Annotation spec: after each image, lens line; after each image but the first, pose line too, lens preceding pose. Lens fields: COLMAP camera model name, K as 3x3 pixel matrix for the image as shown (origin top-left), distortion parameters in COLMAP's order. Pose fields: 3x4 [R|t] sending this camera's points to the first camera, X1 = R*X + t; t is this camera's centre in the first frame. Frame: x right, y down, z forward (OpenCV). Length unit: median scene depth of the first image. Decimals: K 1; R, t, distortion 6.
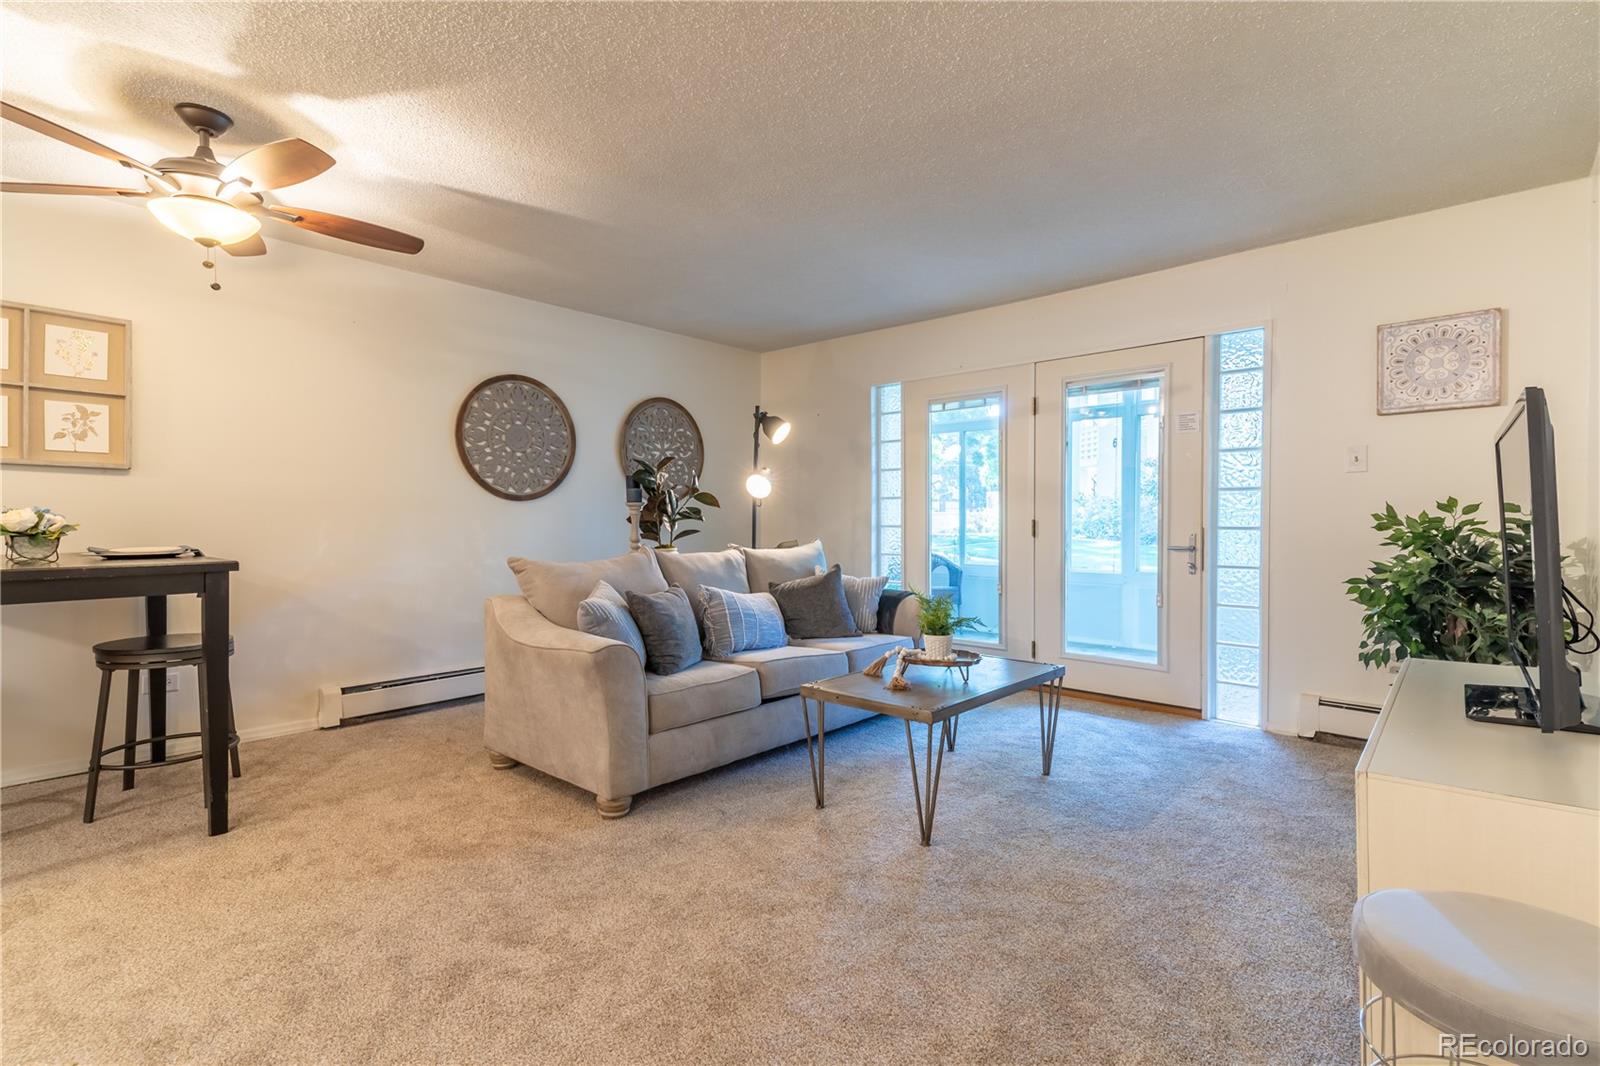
lens RADIAL K [[762.9, 0, 789.0], [0, 762.9, 536.0], [0, 0, 1]] dist [0.043803, -0.018203]
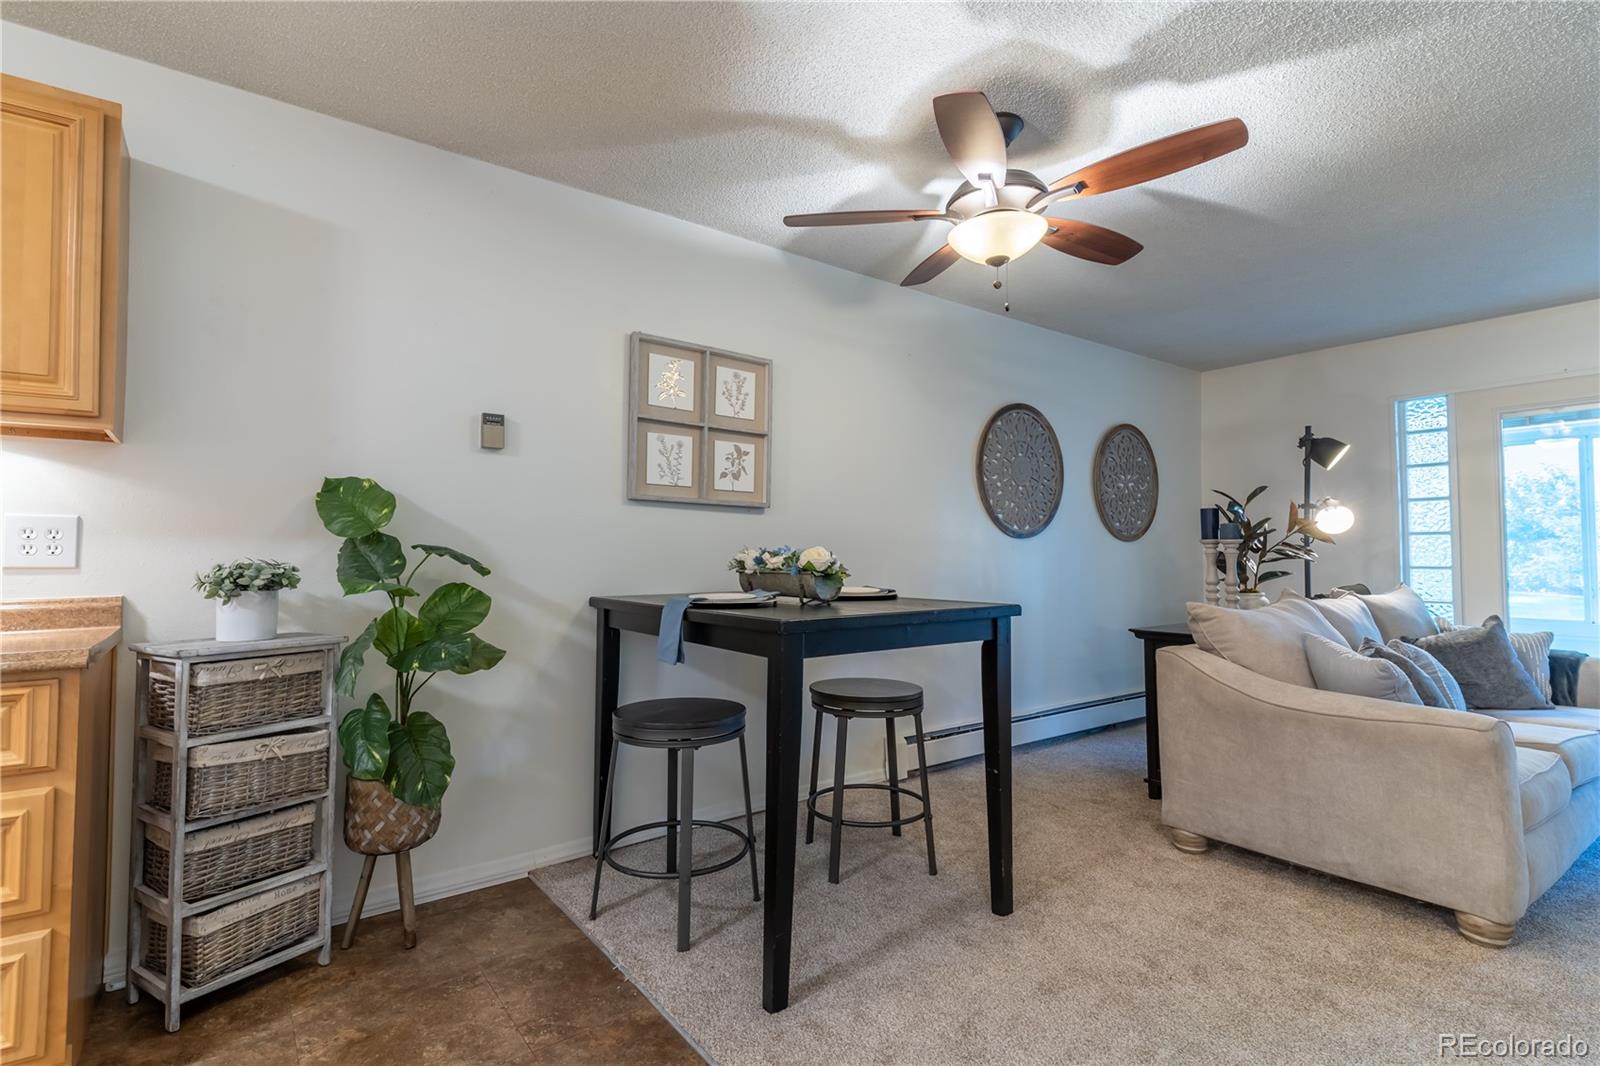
lens RADIAL K [[762.9, 0, 762.4], [0, 762.9, 536.1], [0, 0, 1]] dist [0.043803, -0.018203]
pose [[0.979820, -0.003557, -0.199849, -0.674352], [-0.006539, 0.998736, -0.049832, -0.001244], [0.199774, 0.050133, 0.978559, 0.051415]]
